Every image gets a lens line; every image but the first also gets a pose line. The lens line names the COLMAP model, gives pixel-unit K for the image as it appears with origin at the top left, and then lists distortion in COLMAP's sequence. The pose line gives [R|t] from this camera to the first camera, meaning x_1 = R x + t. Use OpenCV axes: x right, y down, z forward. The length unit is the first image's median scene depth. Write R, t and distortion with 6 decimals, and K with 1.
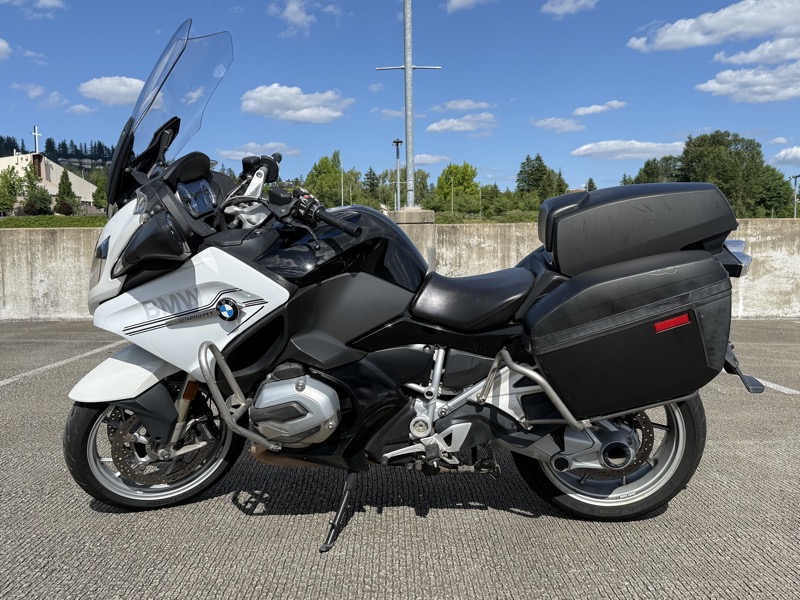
lens RADIAL K [[773.8, 0, 400.0], [0, 773.8, 300.0], [0, 0, 1]] dist [0.099386, -0.000798]
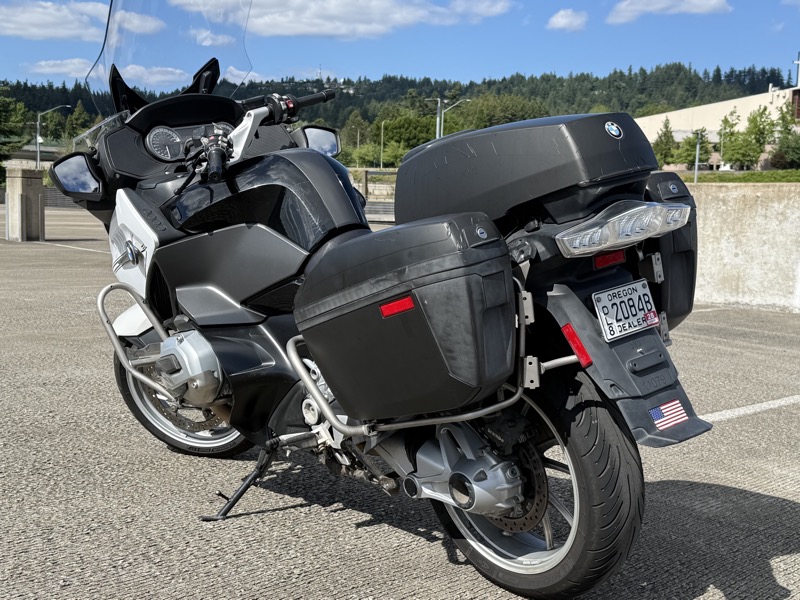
lens RADIAL K [[1065.7, 0, 400.0], [0, 1065.7, 300.0], [0, 0, 1]] dist [0.077971, -0.070124]
pose [[0.711210, 0.099367, -0.695921, 0.914583], [-0.090187, 0.994676, 0.049857, -0.024440], [0.697170, 0.027304, 0.716385, 0.237935]]
